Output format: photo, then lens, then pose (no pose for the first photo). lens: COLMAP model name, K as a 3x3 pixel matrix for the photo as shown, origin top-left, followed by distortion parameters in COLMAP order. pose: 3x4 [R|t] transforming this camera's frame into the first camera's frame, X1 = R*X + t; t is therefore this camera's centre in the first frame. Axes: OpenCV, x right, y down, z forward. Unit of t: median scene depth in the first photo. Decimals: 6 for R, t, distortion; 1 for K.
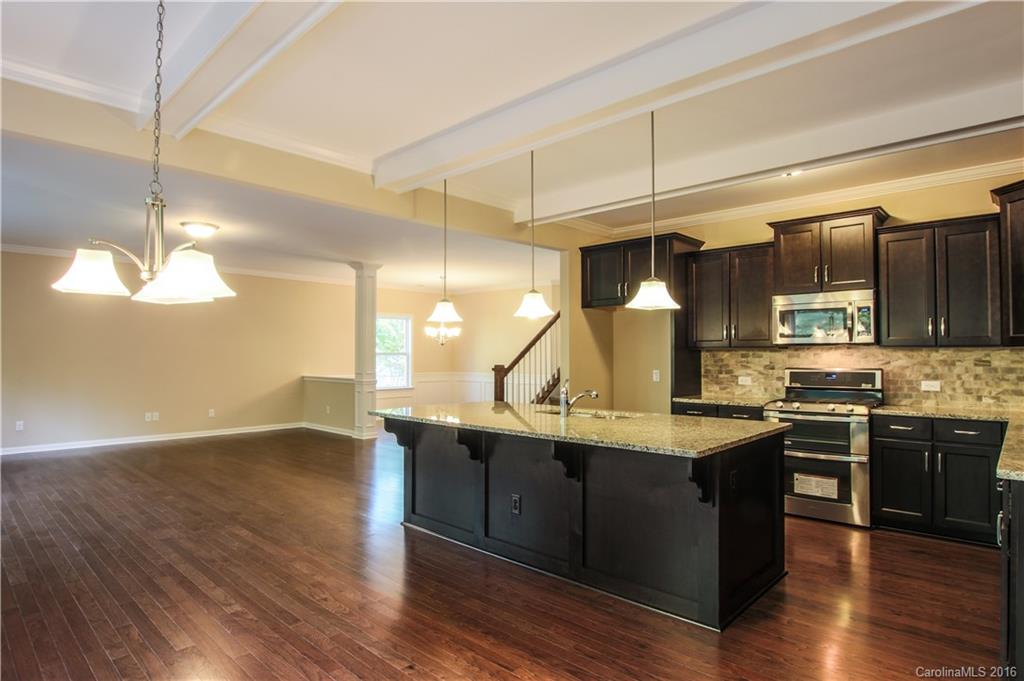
lens RADIAL K [[529.6, 0, 508.0], [0, 529.6, 345.6], [0, 0, 1]] dist [-0.022297, 0.000452]
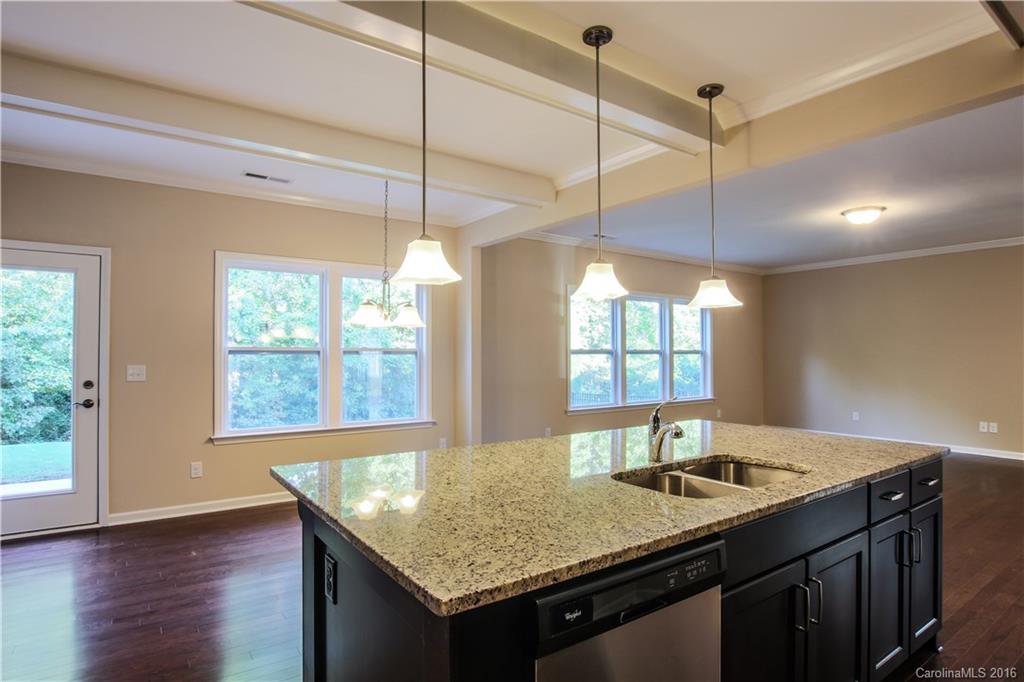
lens RADIAL K [[529.6, 0, 508.0], [0, 529.6, 346.1], [0, 0, 1]] dist [-0.022297, 0.000452]
pose [[-0.233374, -0.014952, -0.972272, 0.377021], [0.020657, 0.999580, -0.020331, 0.006184], [0.972168, -0.024829, -0.232967, 0.523102]]
